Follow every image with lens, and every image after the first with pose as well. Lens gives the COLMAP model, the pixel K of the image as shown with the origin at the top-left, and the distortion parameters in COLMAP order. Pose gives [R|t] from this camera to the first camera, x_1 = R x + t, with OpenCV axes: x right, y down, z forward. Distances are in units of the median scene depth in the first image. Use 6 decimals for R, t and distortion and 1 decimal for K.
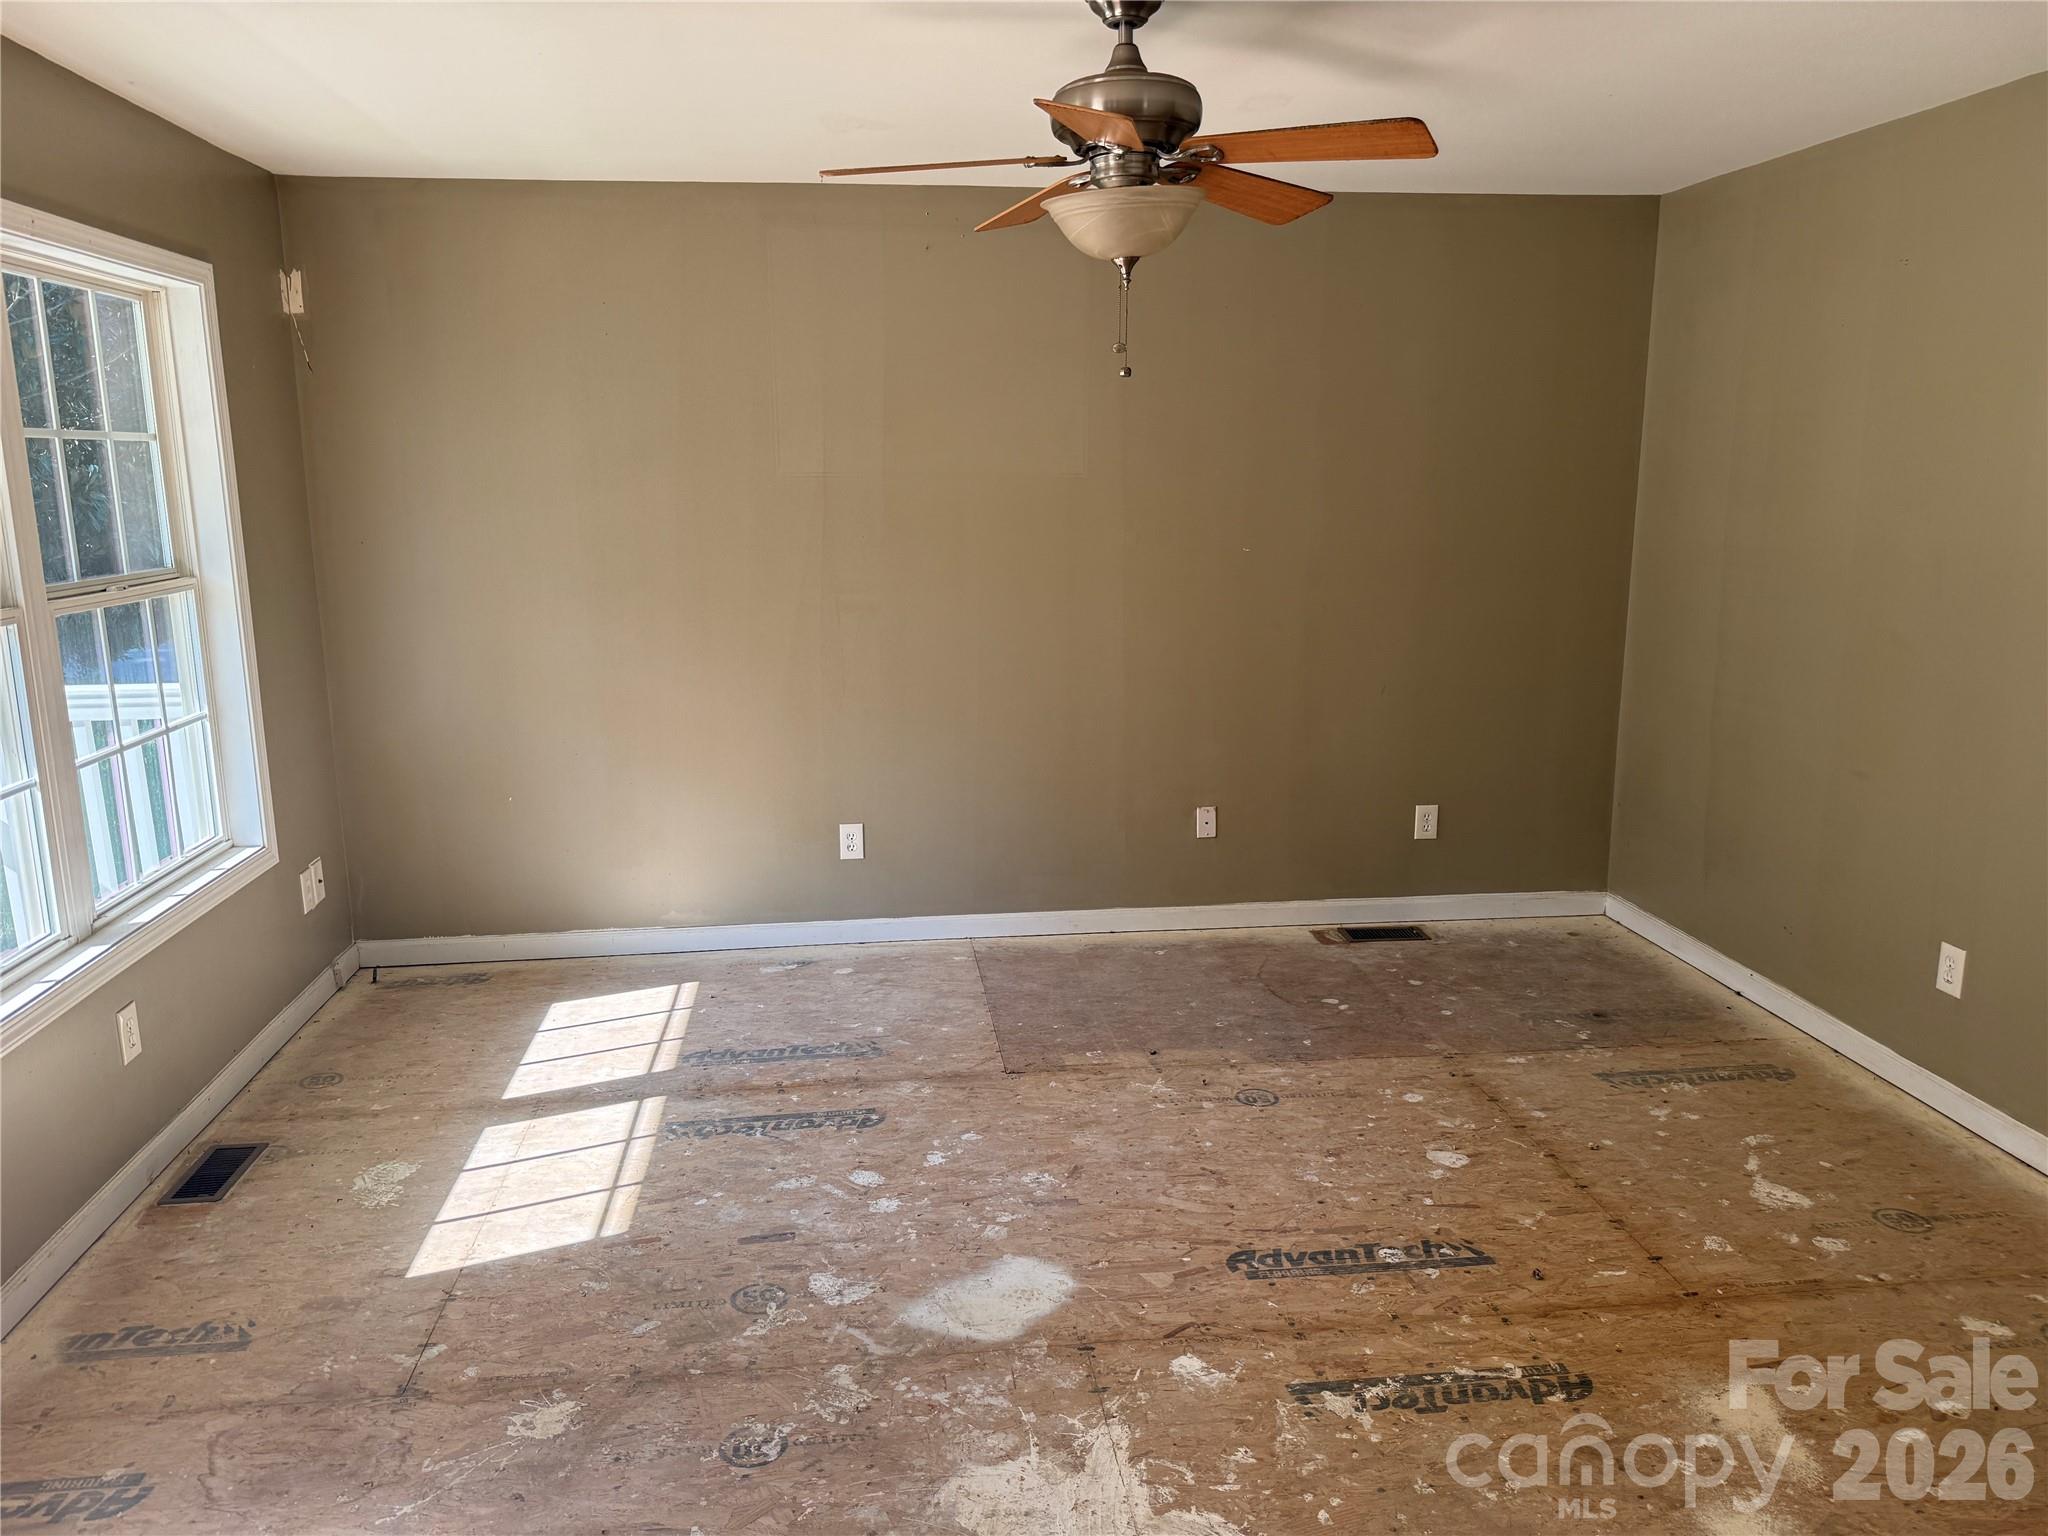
lens RADIAL K [[1444.8, 0, 1024.9], [0, 1444.8, 729.5], [0, 0, 1]] dist [0.081956, -0.111989]
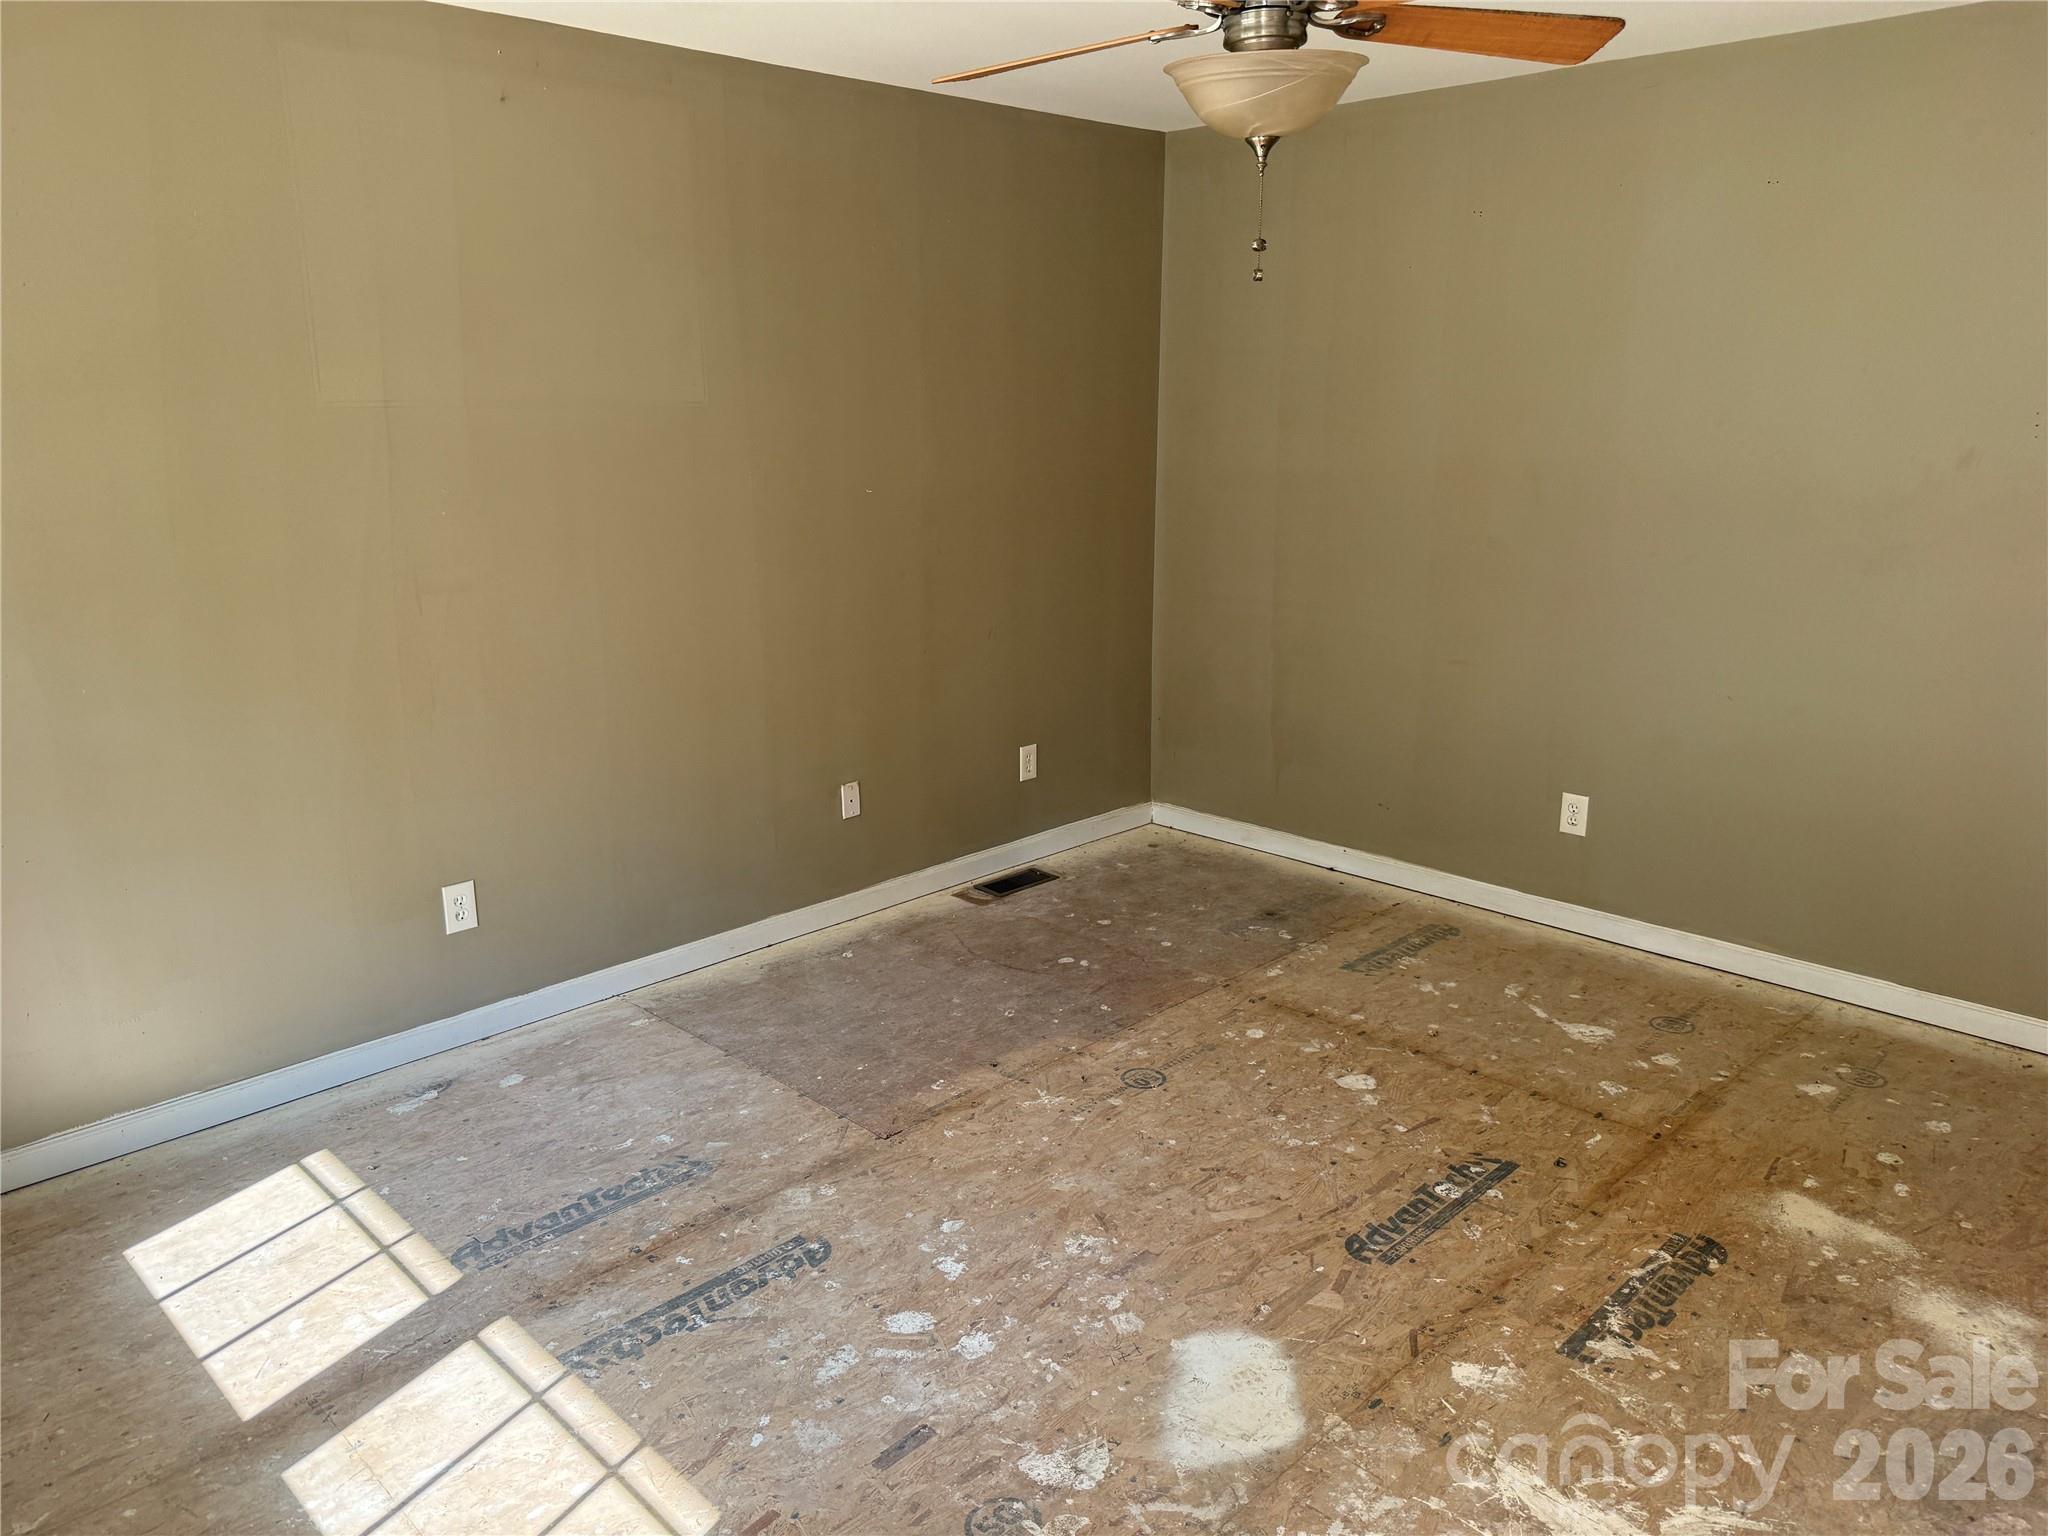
lens RADIAL K [[1441.8, 0, 1096.1], [0, 1441.8, 727.2], [0, 0, 1]] dist [0.177259, -0.366225]
pose [[0.788755, -0.137904, 0.599039, -0.387868], [0.112156, 0.990438, 0.080331, -0.047950], [-0.604390, 0.003824, 0.796680, 0.270288]]
